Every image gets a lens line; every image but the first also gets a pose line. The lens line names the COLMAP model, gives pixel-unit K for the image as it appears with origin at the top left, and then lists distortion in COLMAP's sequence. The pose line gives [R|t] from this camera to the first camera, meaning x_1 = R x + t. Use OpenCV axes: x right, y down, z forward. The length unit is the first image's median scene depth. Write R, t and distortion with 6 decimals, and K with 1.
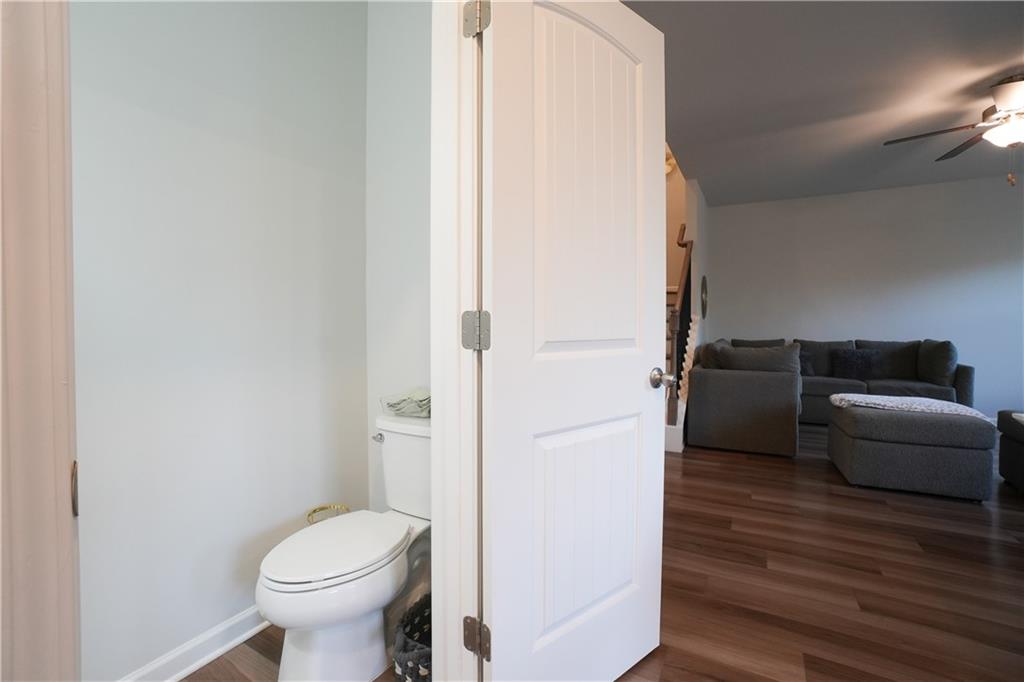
lens RADIAL K [[449.4, 0, 506.2], [0, 449.4, 335.1], [0, 0, 1]] dist [-0.060211, 0.021758]
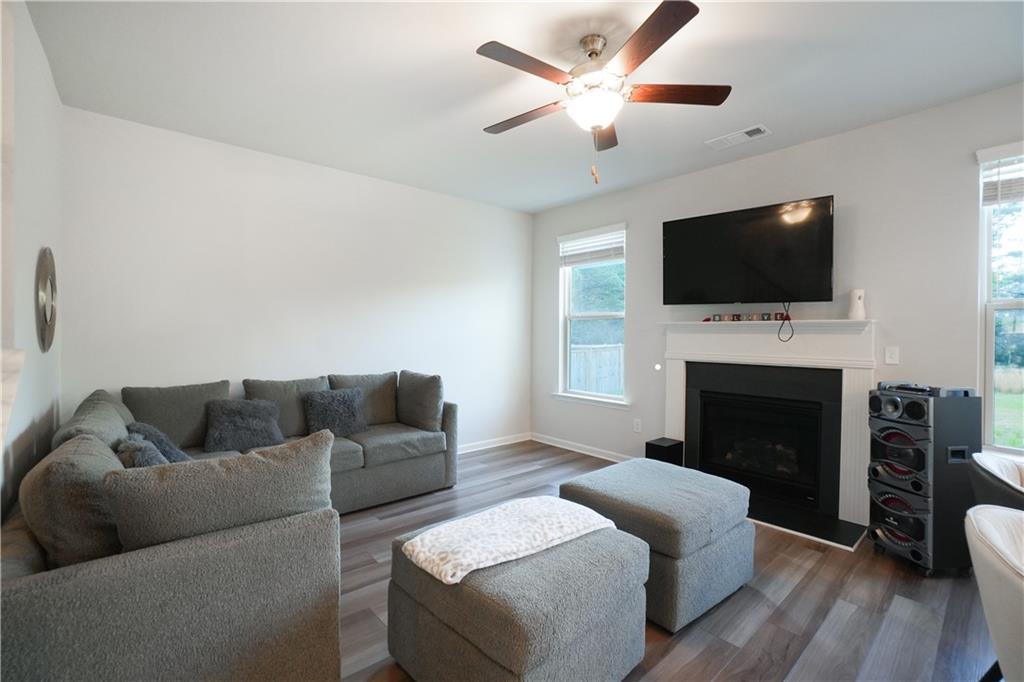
lens RADIAL K [[449.4, 0, 506.2], [0, 449.4, 335.1], [0, 0, 1]] dist [-0.060211, 0.021758]
pose [[0.344930, -0.005804, 0.938611, 0.273226], [0.013266, 0.999911, 0.001308, -0.060805], [-0.938535, 0.012000, 0.344976, 0.580465]]
